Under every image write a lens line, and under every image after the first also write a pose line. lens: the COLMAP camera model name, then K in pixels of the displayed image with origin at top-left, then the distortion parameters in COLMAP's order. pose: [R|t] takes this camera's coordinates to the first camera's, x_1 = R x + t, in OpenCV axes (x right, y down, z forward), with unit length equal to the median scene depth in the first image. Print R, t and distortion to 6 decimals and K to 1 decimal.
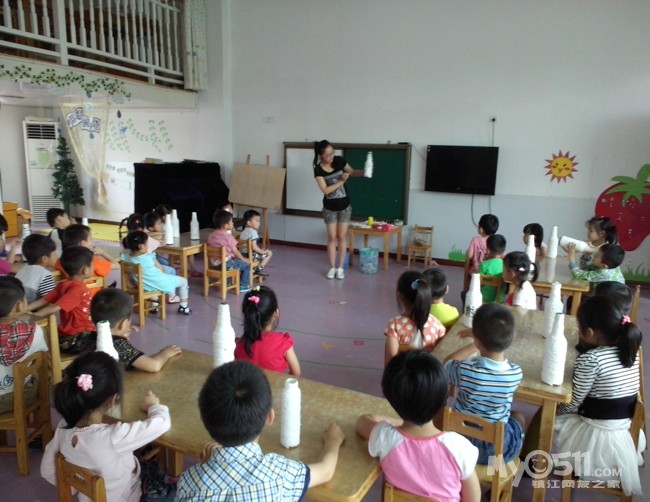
lens RADIAL K [[542.0, 0, 328.4], [0, 542.0, 256.5], [0, 0, 1]] dist [0.060163, -0.051404]
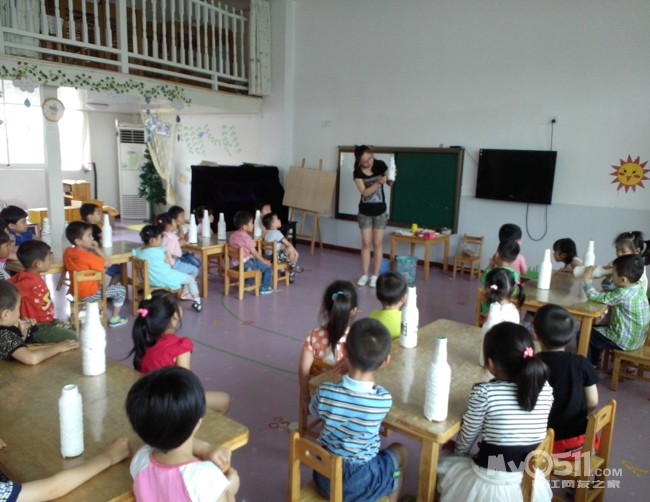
lens RADIAL K [[538.5, 0, 326.9], [0, 538.5, 254.7], [0, 0, 1]] dist [0.068390, -0.053077]
pose [[0.975855, 0.046501, -0.213410, 0.139782], [-0.049492, 0.998737, -0.008694, -0.003267], [0.212736, 0.019046, 0.976924, 0.042833]]
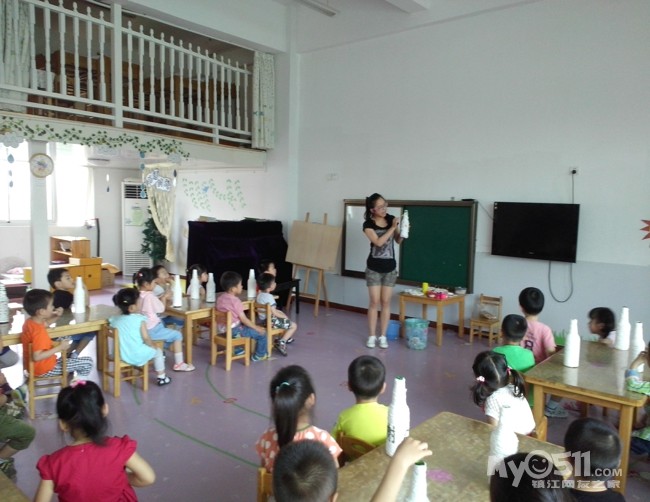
lens RADIAL K [[542.0, 0, 328.4], [0, 542.0, 256.5], [0, 0, 1]] dist [0.060163, -0.051404]
pose [[0.967668, 0.022613, -0.251212, 0.153718], [-0.049069, 0.993821, -0.099555, -0.021798], [0.247409, 0.108663, 0.962799, 0.122324]]
